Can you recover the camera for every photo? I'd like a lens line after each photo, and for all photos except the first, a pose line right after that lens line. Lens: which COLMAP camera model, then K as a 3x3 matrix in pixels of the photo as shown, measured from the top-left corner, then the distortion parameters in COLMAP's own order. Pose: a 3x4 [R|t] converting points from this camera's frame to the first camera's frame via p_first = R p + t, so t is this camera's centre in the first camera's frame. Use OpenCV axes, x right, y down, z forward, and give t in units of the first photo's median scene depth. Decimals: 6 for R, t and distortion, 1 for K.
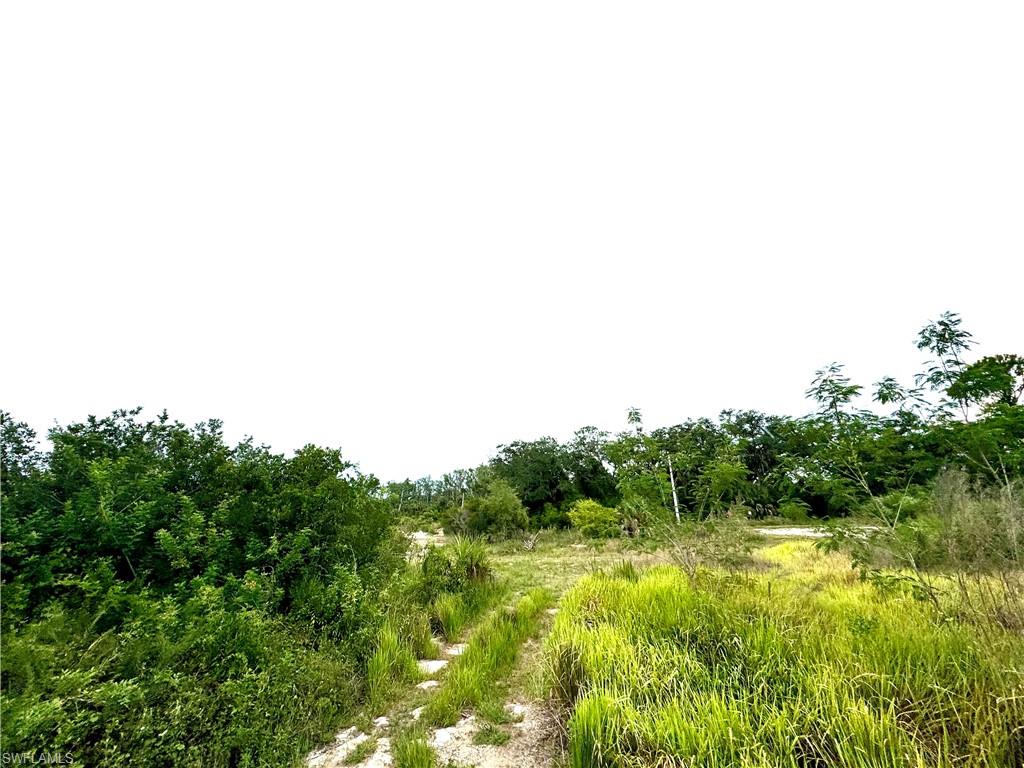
lens RADIAL K [[413.2, 0, 512.0], [0, 413.2, 384.0], [0, 0, 1]] dist [-0.000531, -0.000010]
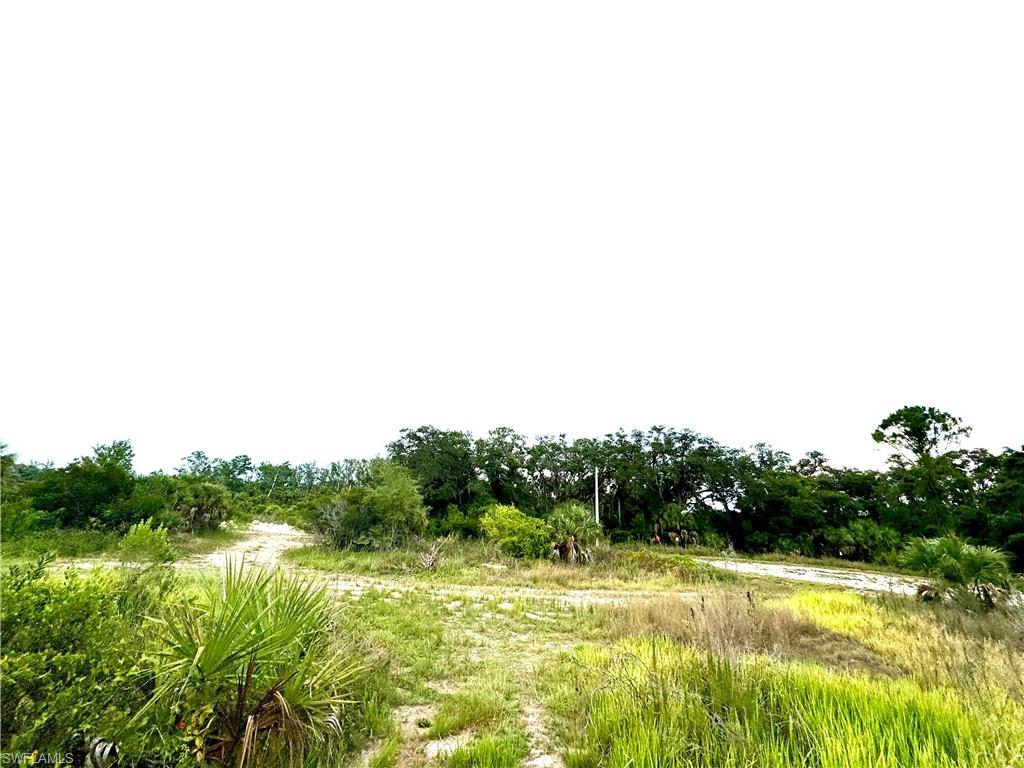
lens RADIAL K [[413.2, 0, 512.0], [0, 413.2, 384.0], [0, 0, 1]] dist [-0.000531, -0.000010]
pose [[0.964491, 0.166043, 0.205393, -0.007085], [-0.163188, 0.986111, -0.030884, 0.057764], [-0.207669, -0.003730, 0.978192, 0.174581]]
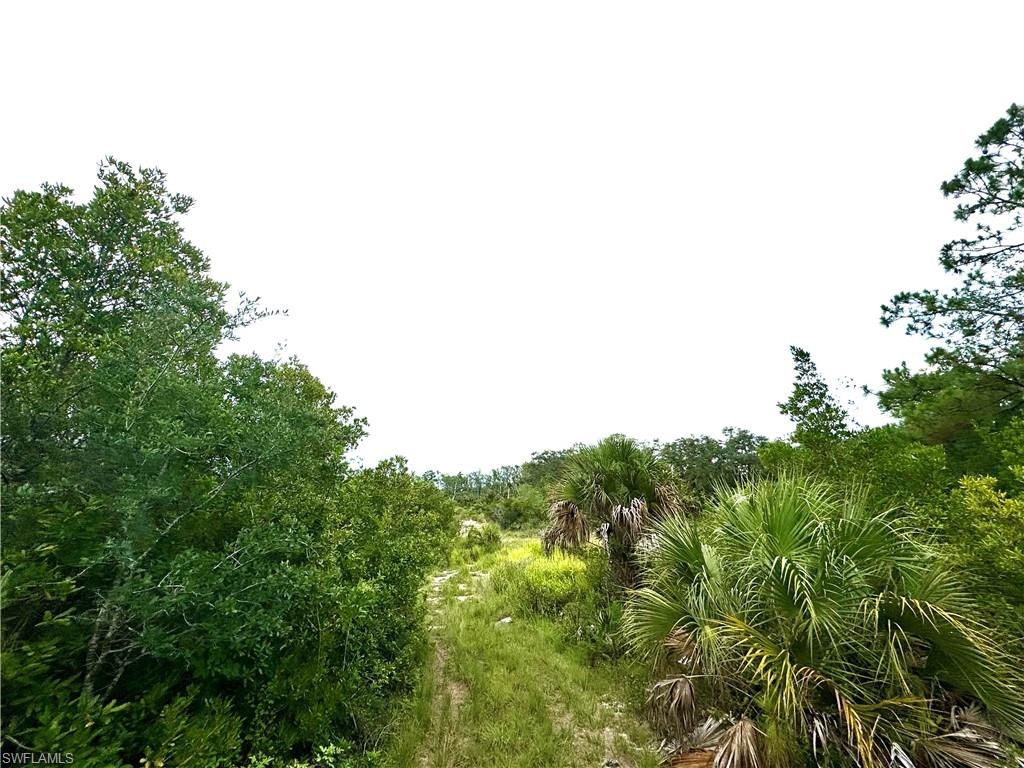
lens RADIAL K [[413.2, 0, 512.0], [0, 413.2, 384.0], [0, 0, 1]] dist [-0.000531, -0.000010]
pose [[0.992550, 0.003290, -0.121791, 0.063499], [-0.001202, 0.999851, 0.017213, -0.089416], [0.121830, -0.016939, 0.992406, -0.256768]]
